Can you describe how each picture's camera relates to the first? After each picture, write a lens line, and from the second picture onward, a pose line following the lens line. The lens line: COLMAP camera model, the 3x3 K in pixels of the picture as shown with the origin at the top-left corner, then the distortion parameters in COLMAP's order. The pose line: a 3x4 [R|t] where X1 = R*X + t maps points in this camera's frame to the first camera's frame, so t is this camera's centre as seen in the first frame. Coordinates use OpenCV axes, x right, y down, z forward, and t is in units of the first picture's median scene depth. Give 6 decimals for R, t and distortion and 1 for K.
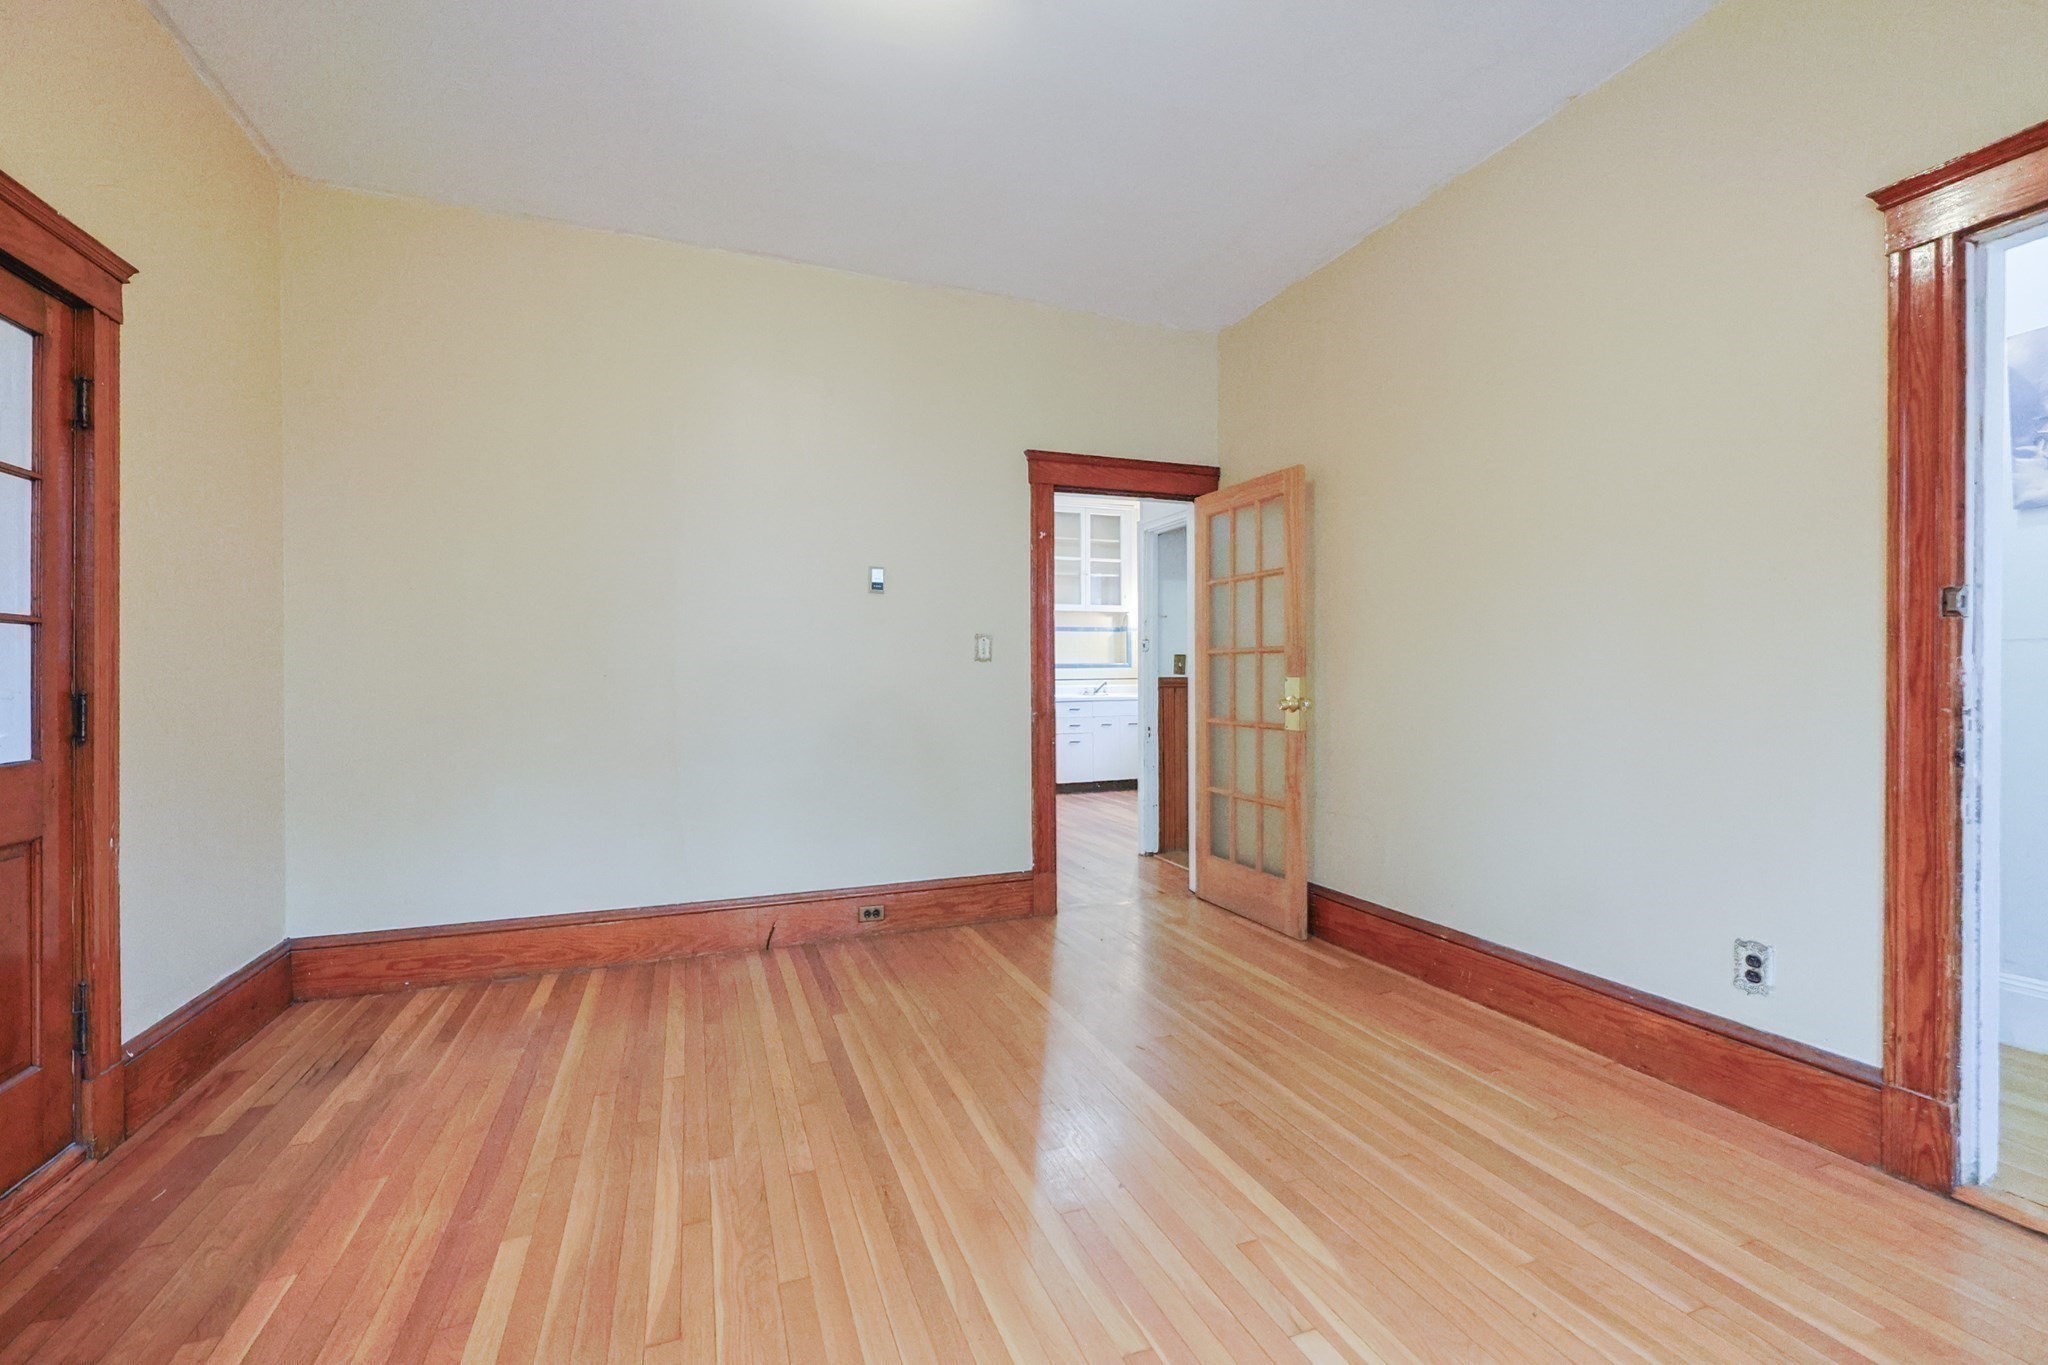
lens RADIAL K [[868.8, 0, 1033.4], [0, 868.8, 686.8], [0, 0, 1]] dist [-0.001172, -0.000734]
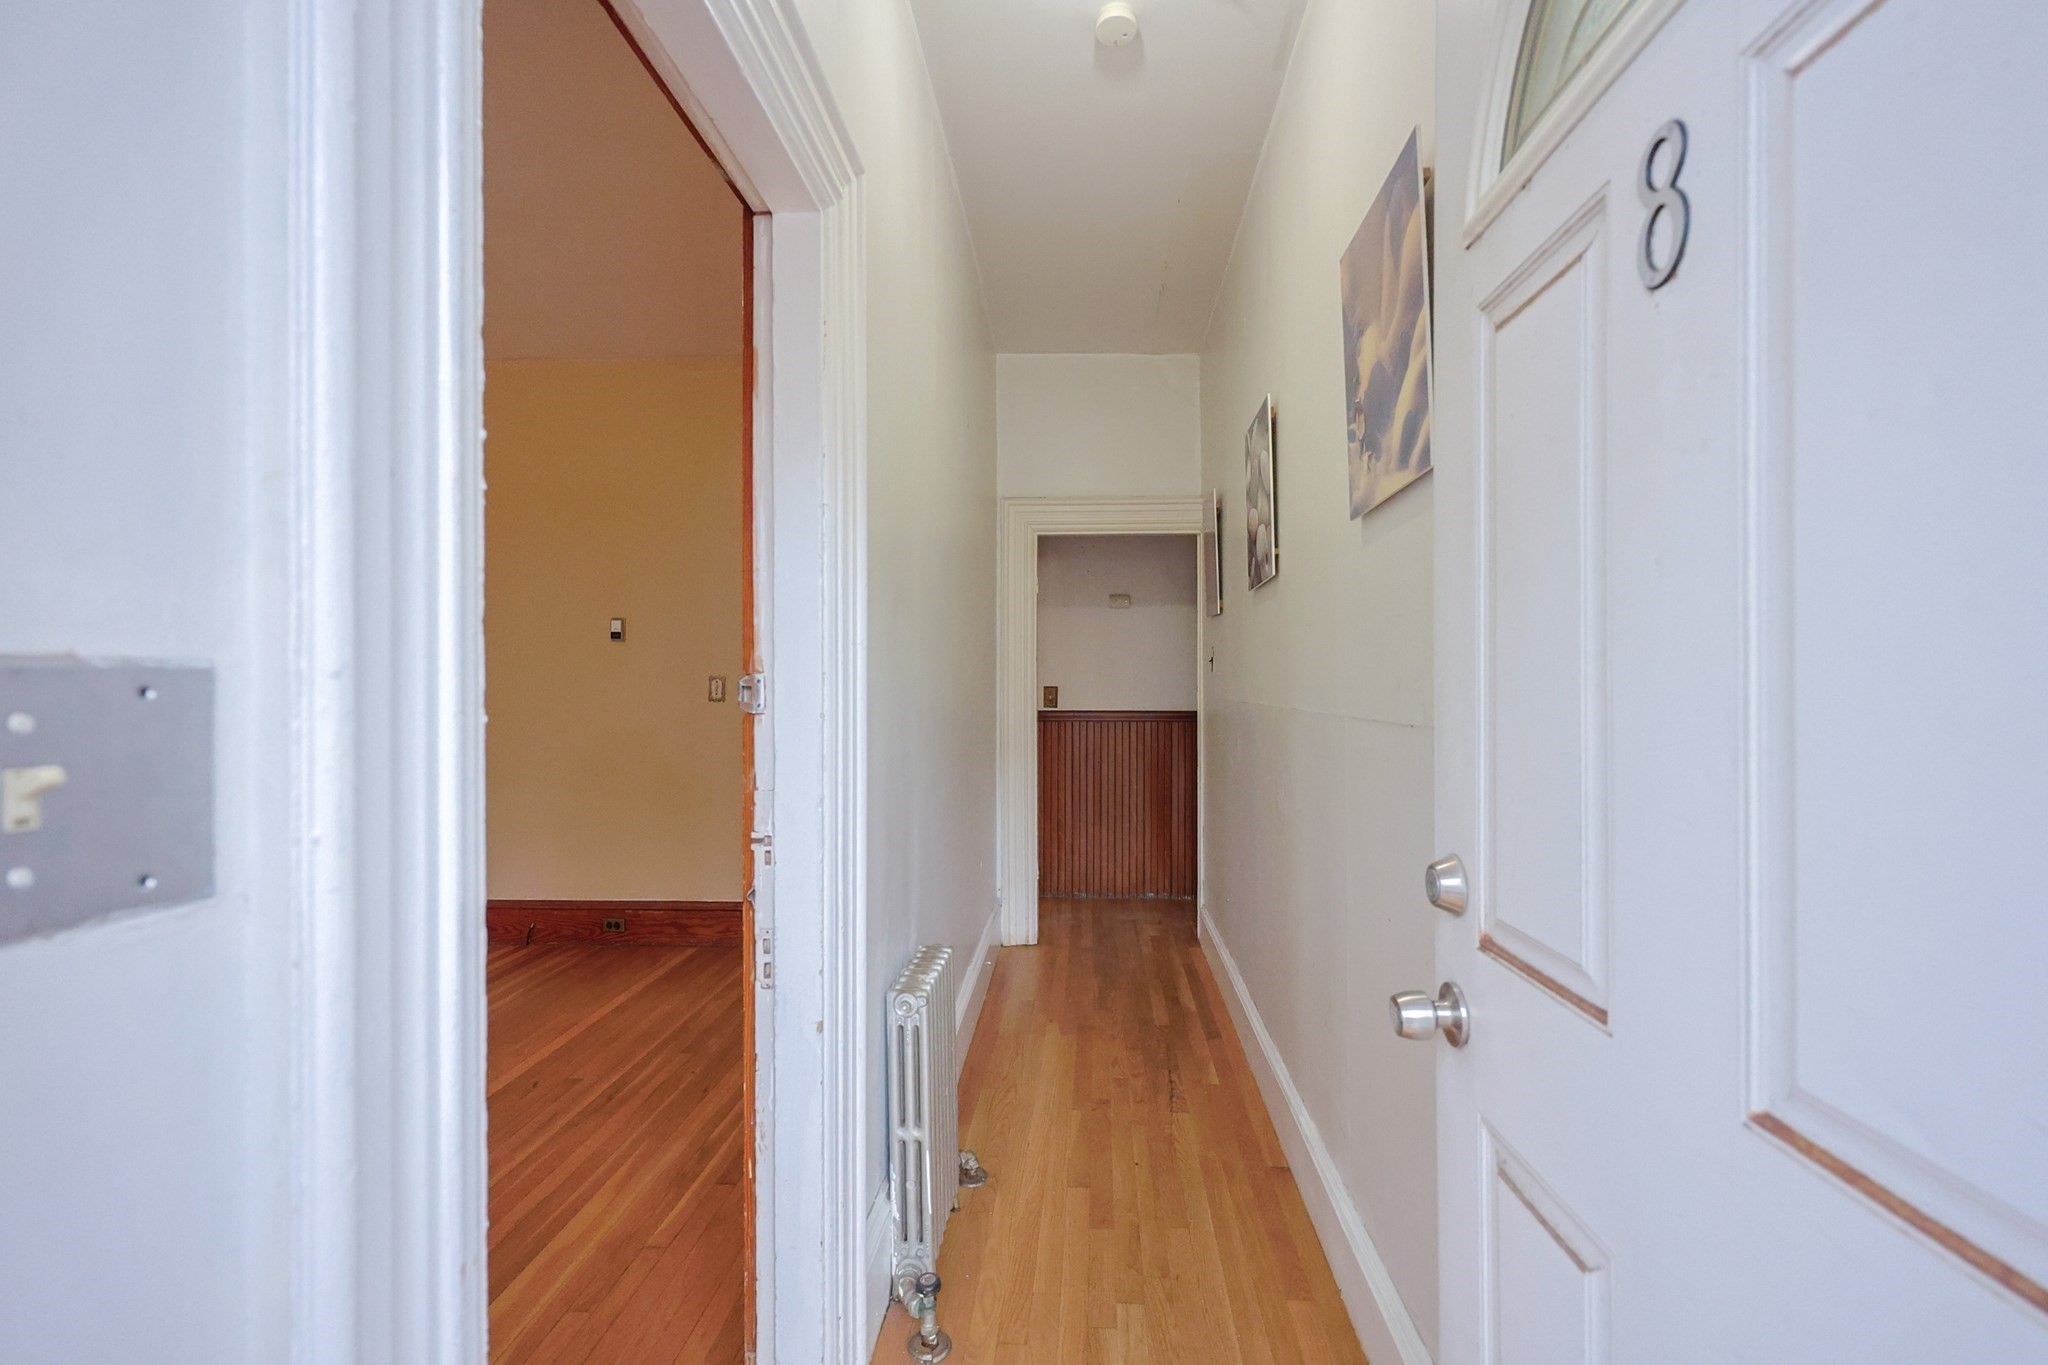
lens RADIAL K [[868.8, 0, 1033.4], [0, 868.8, 686.8], [0, 0, 1]] dist [-0.001172, -0.000734]
pose [[0.909964, 0.004158, -0.414666, 0.780925], [-0.006993, 0.999961, -0.005318, -0.046914], [0.414628, 0.007739, 0.909958, 0.199427]]
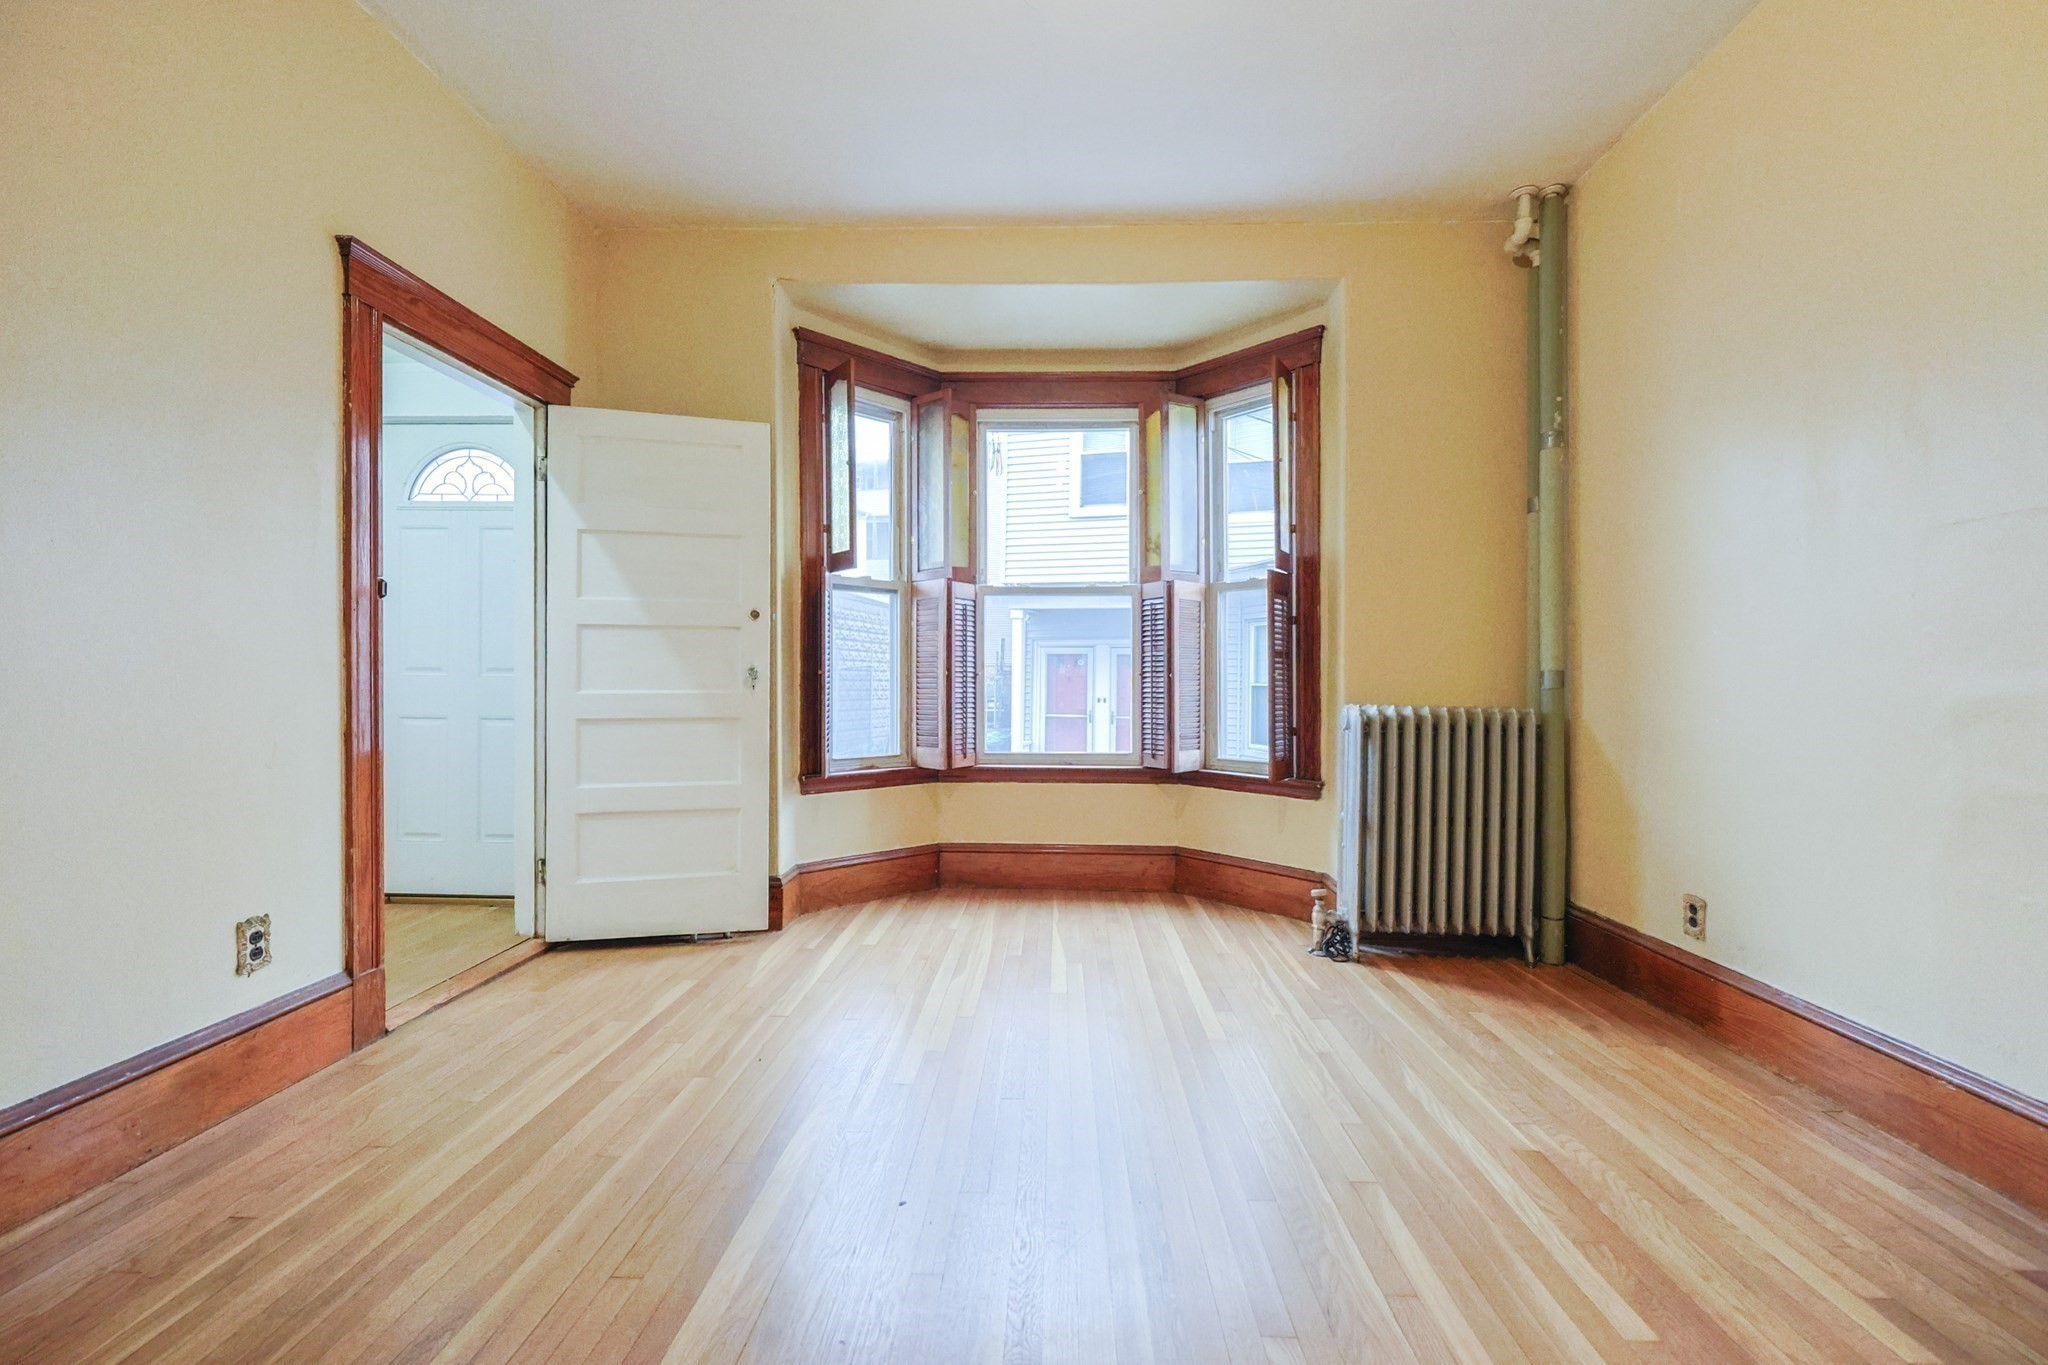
lens RADIAL K [[820.6, 0, 1024.0], [0, 820.6, 682.5], [0, 0, 1]] dist [0.000091, -0.000083]
pose [[-0.915145, 0.002135, 0.403119, -0.179479], [0.003218, 0.999993, 0.002009, 0.022422], [-0.403111, 0.003136, -0.915146, 0.879103]]
